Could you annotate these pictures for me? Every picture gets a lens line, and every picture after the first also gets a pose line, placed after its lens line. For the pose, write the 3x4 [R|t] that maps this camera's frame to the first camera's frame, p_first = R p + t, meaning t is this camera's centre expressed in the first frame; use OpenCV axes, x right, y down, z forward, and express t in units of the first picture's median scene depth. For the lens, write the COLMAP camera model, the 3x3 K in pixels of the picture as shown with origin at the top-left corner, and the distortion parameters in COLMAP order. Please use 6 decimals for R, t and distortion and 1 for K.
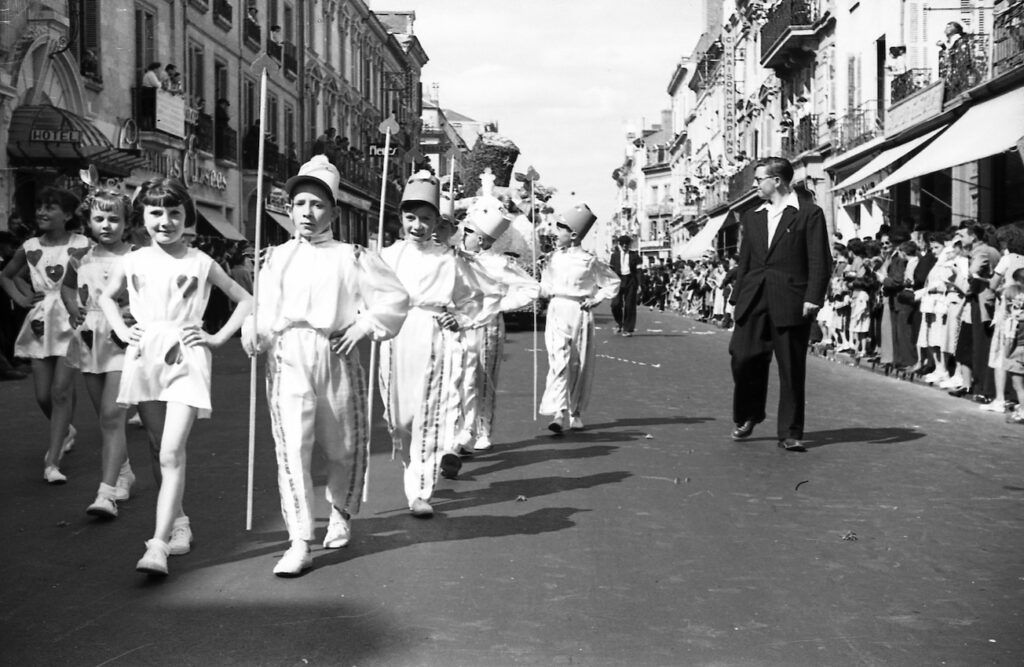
lens RADIAL K [[1476.9, 0, 515.3], [0, 1476.9, 334.8], [0, 0, 1]] dist [-0.043835, 0.000000]
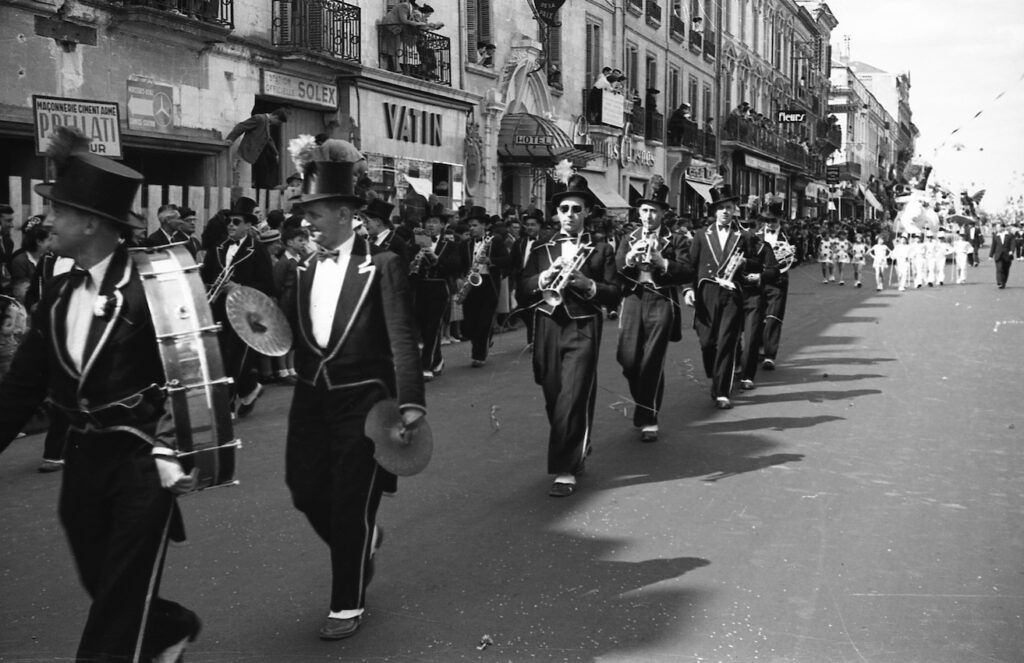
lens RADIAL K [[1476.9, 0, 508.8], [0, 1476.9, 322.3], [0, 0, 1]] dist [-0.043835, 0.000000]
pose [[0.961562, 0.027940, -0.273162, 0.016461], [-0.020003, 0.999294, 0.031801, -0.008644], [0.273858, -0.025115, 0.961442, -0.156829]]
